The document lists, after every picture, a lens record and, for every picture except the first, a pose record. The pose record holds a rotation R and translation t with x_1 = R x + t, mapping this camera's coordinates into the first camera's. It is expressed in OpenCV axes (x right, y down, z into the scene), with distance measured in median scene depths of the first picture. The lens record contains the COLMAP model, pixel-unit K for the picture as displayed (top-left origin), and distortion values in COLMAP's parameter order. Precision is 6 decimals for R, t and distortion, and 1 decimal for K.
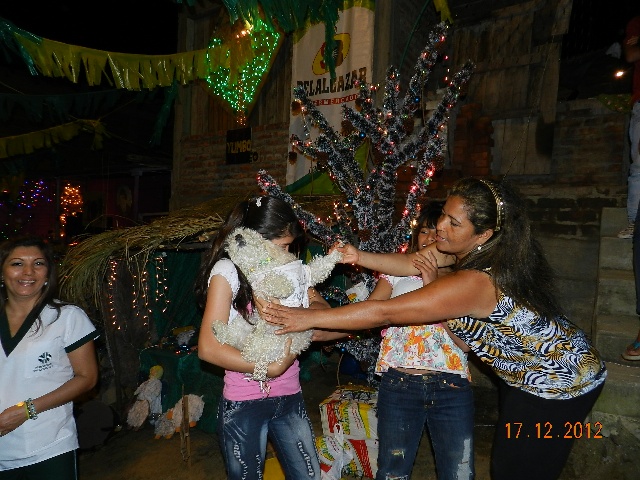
lens RADIAL K [[439.4, 0, 321.1], [0, 439.4, 238.6], [0, 0, 1]] dist [0.028066, -0.002136]
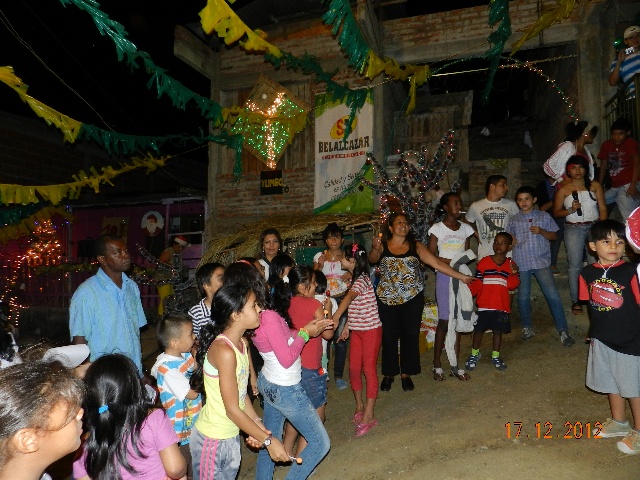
lens RADIAL K [[439.4, 0, 318.3], [0, 439.4, 240.6], [0, 0, 1]] dist [0.028066, -0.002136]
pose [[0.953669, -0.022365, 0.300025, -0.517181], [0.046805, 0.996121, -0.074520, 0.101141], [-0.297195, 0.085110, 0.951016, -0.426125]]
